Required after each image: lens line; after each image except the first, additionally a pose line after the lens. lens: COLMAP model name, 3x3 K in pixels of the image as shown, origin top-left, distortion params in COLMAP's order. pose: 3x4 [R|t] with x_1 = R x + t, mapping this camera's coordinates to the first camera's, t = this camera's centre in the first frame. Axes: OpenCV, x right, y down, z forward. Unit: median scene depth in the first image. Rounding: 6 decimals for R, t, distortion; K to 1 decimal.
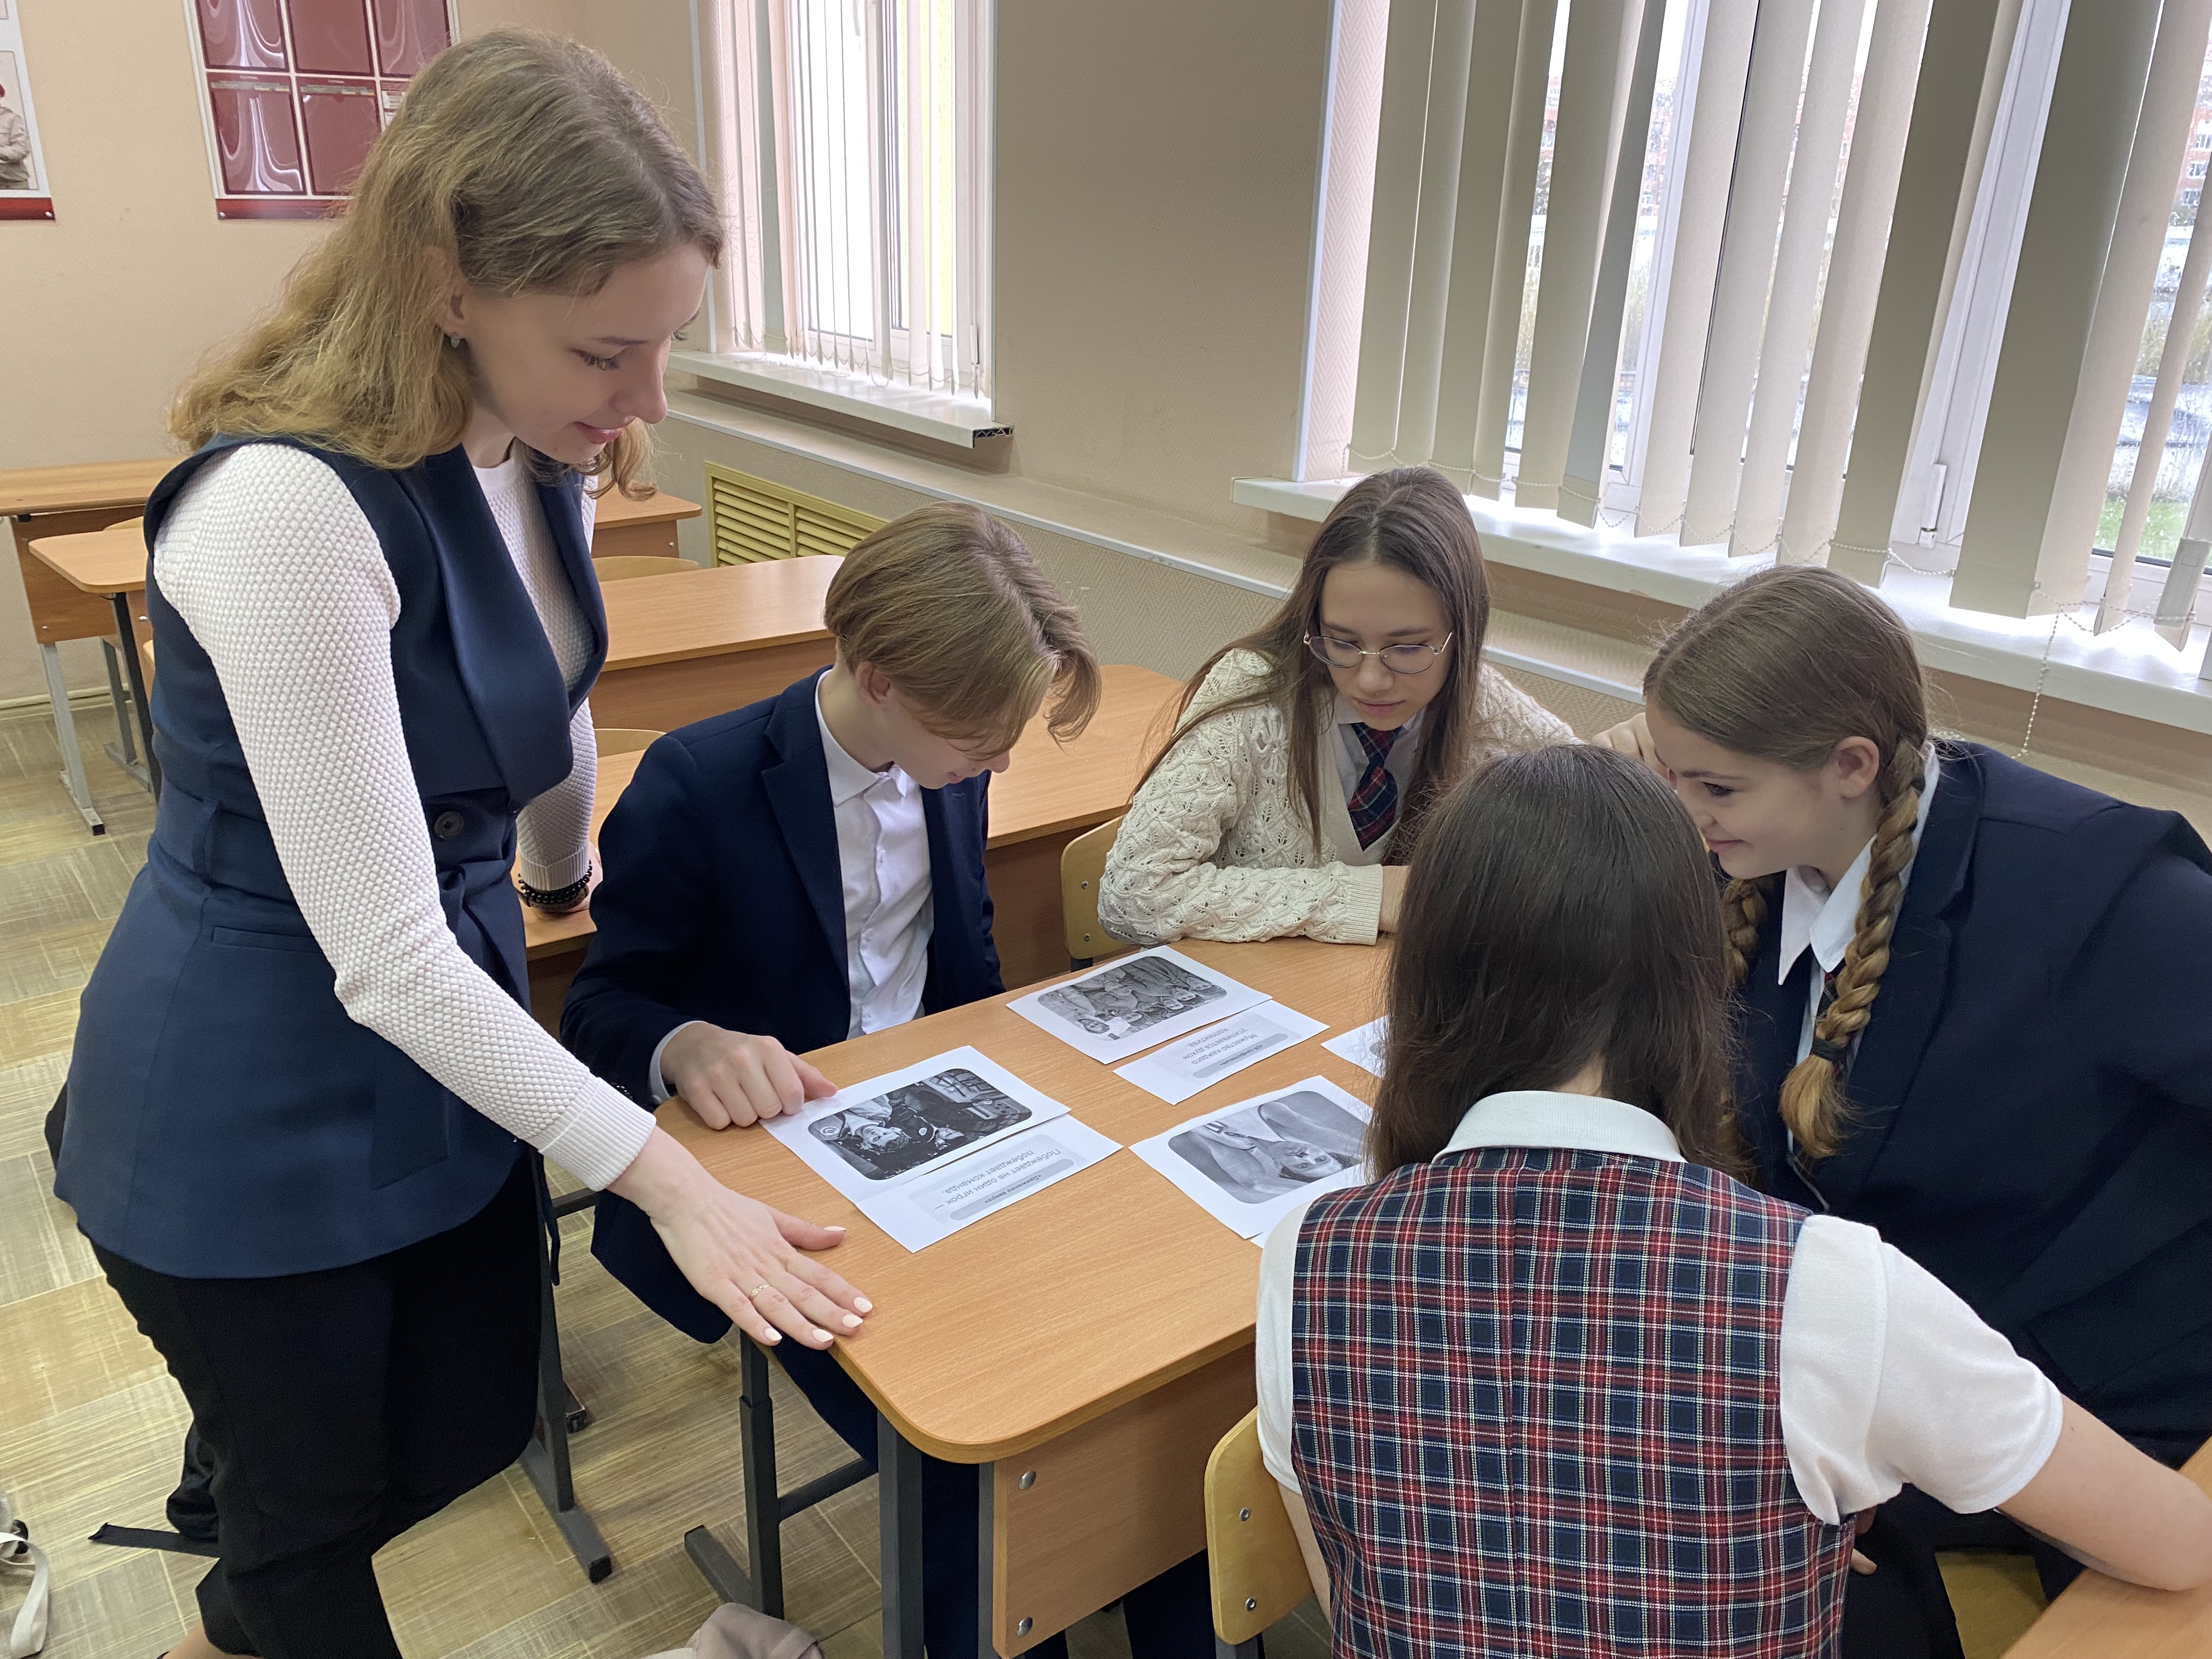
lens RADIAL K [[1701.0, 0, 1101.6], [0, 1701.0, 829.8], [0, 0, 1]] dist [0.020080, -0.003797]
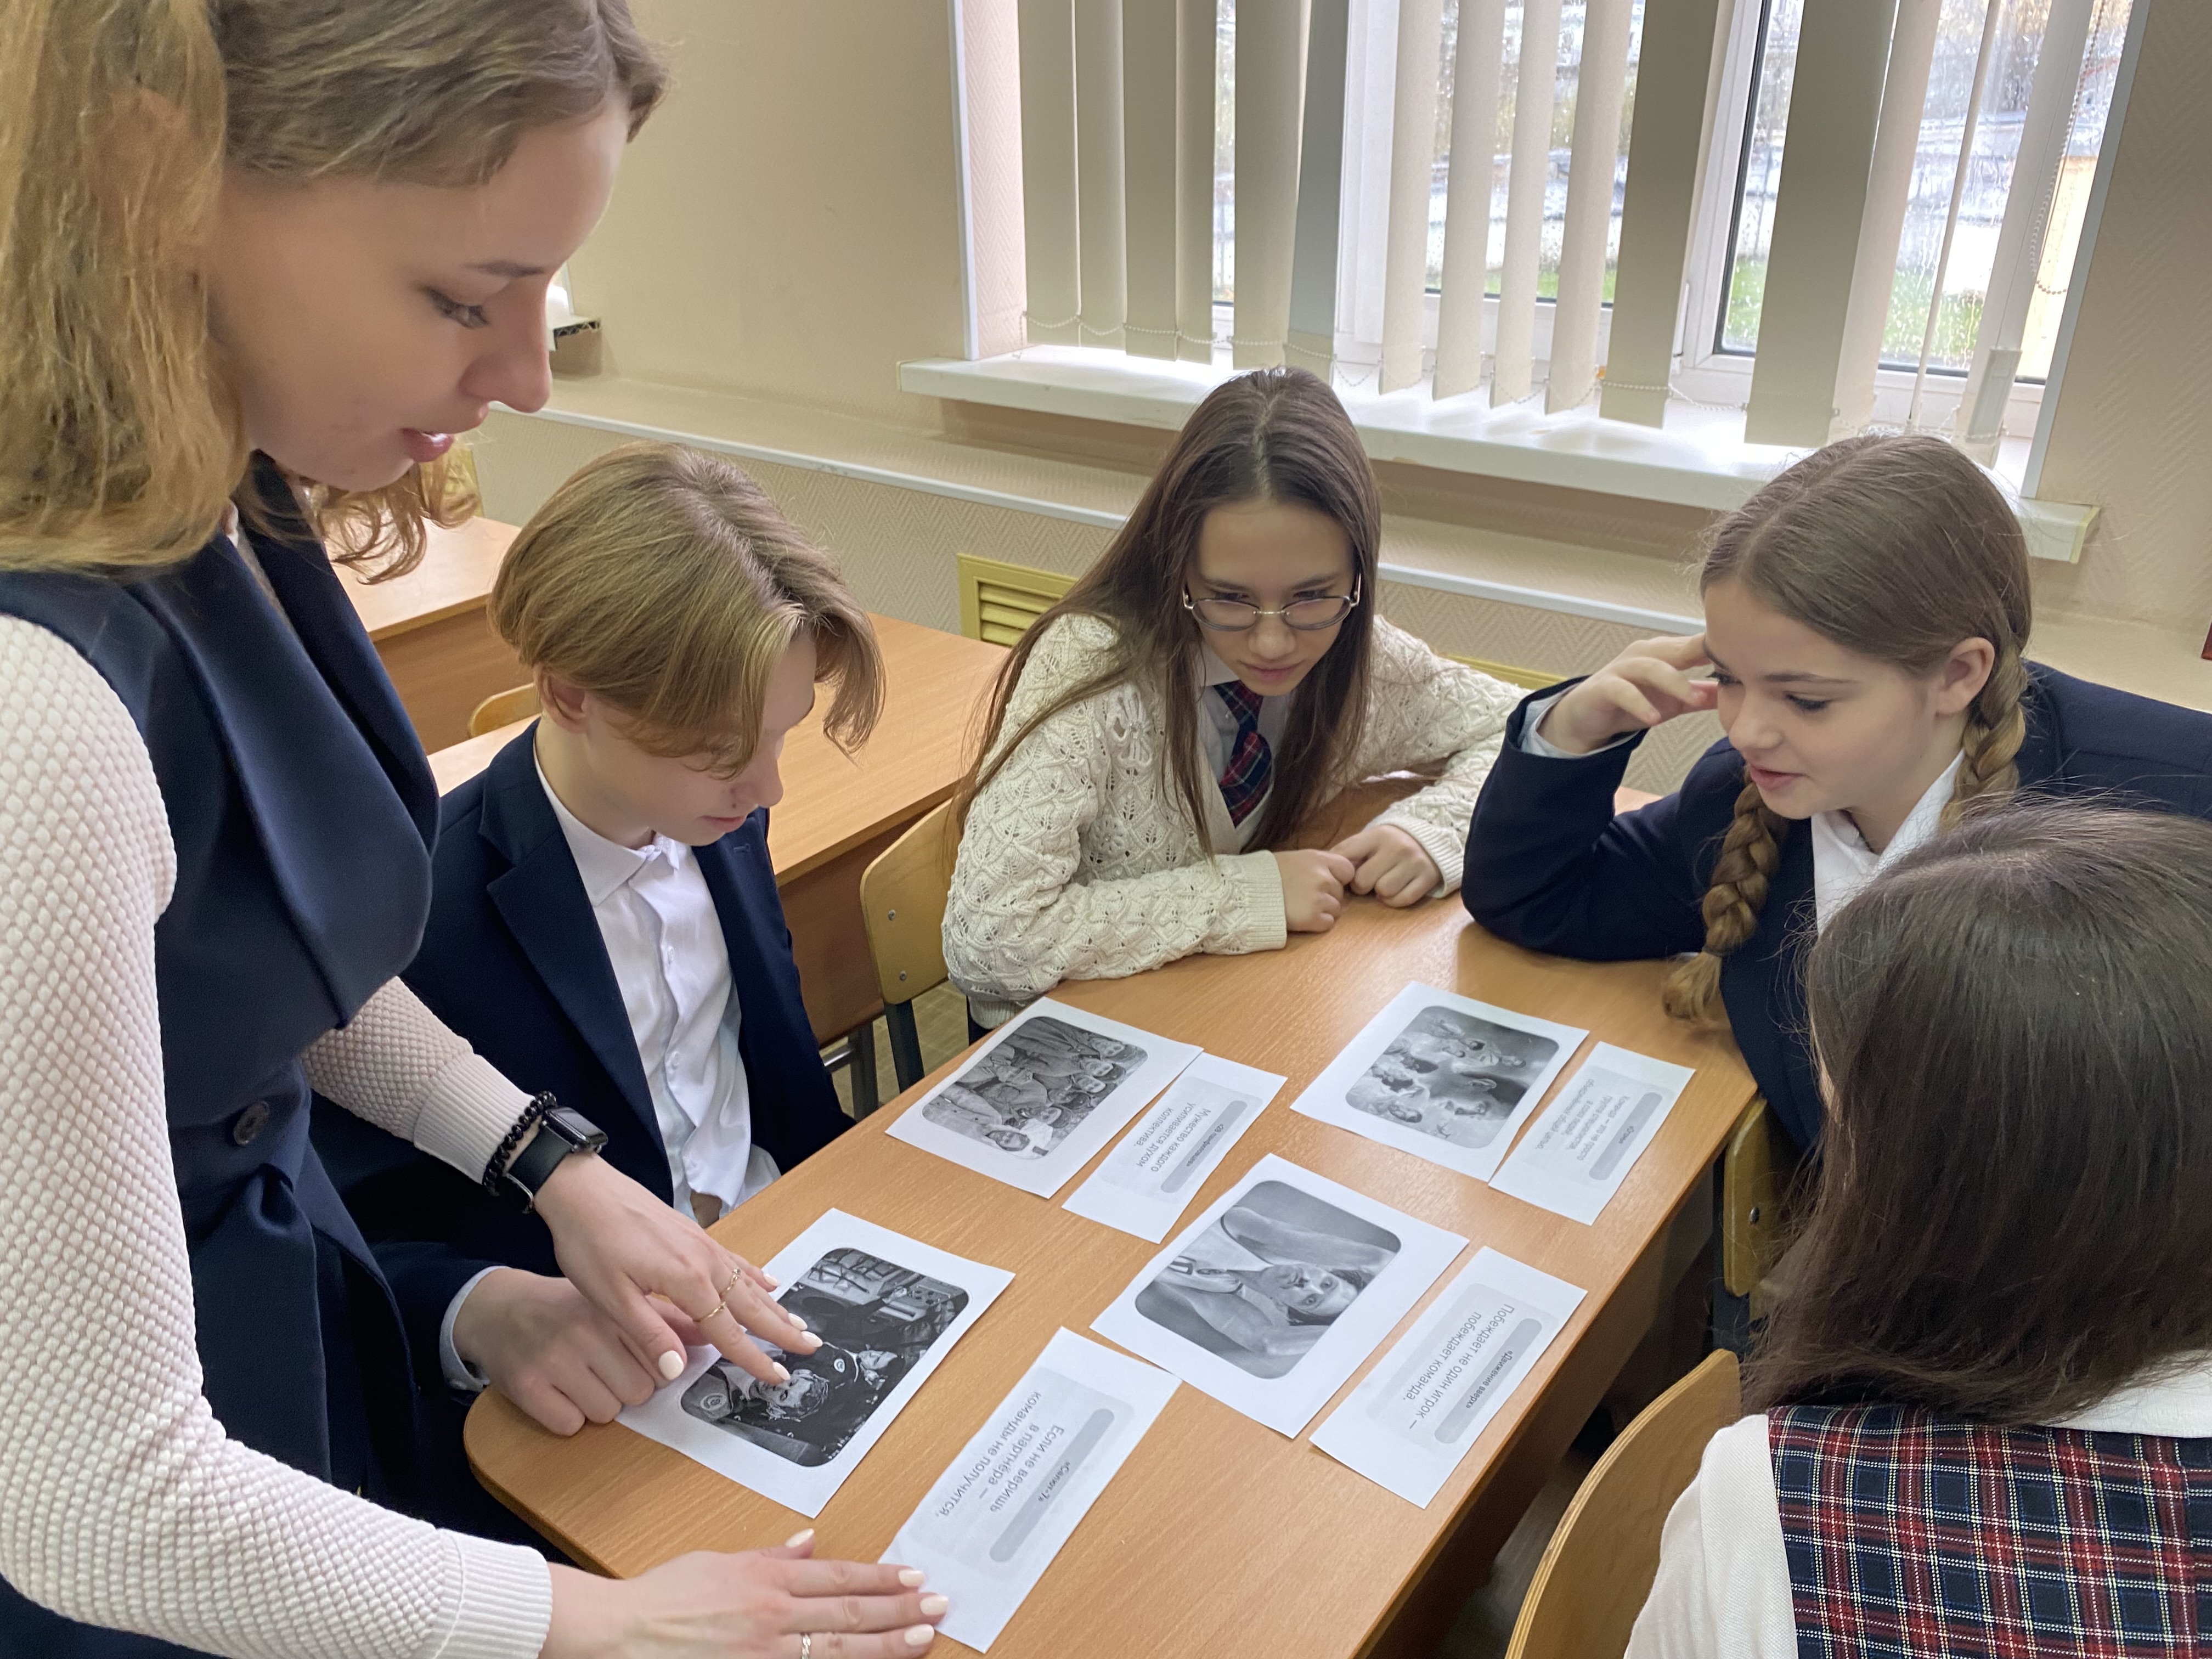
lens RADIAL K [[1701.0, 0, 1112.2], [0, 1701.0, 830.0], [0, 0, 1]] dist [0.020080, -0.003797]
pose [[0.957290, -0.165578, 0.237022, -0.108841], [0.143333, 0.983729, 0.108316, -0.092145], [-0.251101, -0.069717, 0.965447, 0.221775]]
